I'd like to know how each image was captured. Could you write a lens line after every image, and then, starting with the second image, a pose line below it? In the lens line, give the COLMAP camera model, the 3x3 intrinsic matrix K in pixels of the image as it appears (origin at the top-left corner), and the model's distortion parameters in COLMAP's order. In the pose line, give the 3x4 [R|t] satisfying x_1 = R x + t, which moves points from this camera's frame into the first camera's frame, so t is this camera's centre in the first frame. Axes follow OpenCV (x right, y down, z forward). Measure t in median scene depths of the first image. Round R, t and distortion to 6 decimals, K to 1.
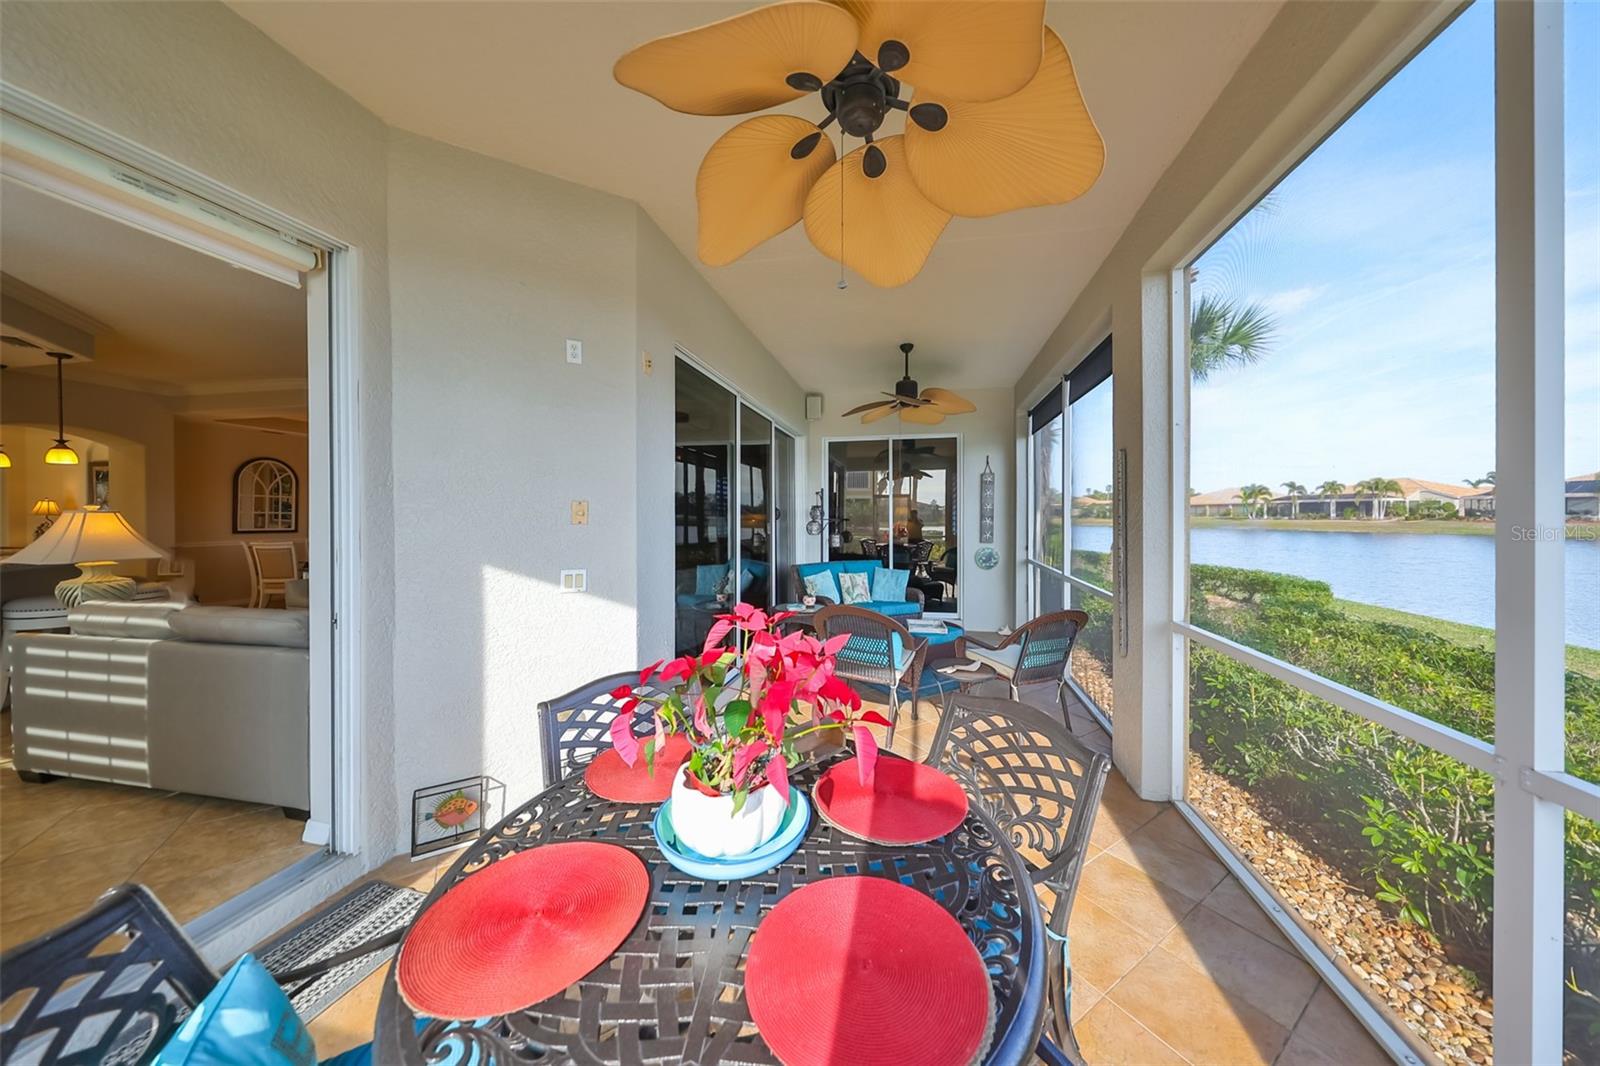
lens RADIAL K [[500.4, 0, 810.8], [0, 500.4, 518.3], [0, 0, 1]] dist [-0.000031, 0.000036]
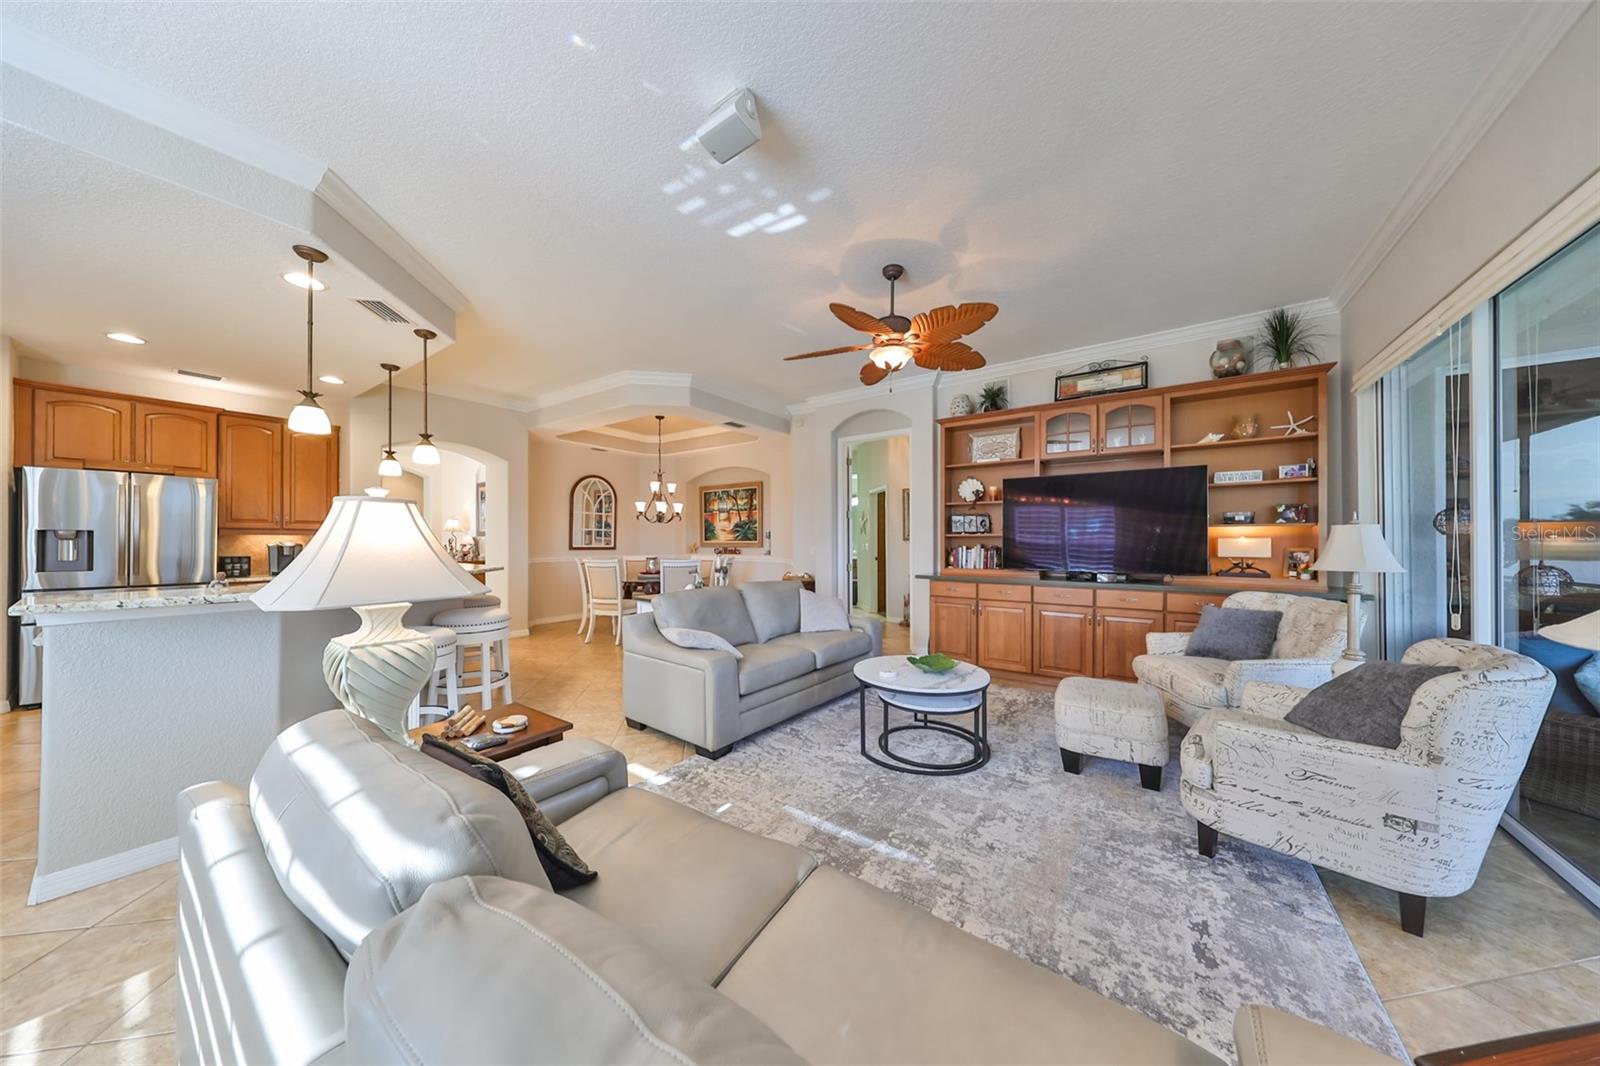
lens RADIAL K [[500.4, 0, 813.6], [0, 500.4, 534.9], [0, 0, 1]] dist [-0.000031, 0.000036]
pose [[0.923157, -0.003941, -0.384404, -0.306547], [-0.000287, 0.999940, -0.010942, 0.010632], [0.384424, 0.010212, 0.923100, 0.253069]]
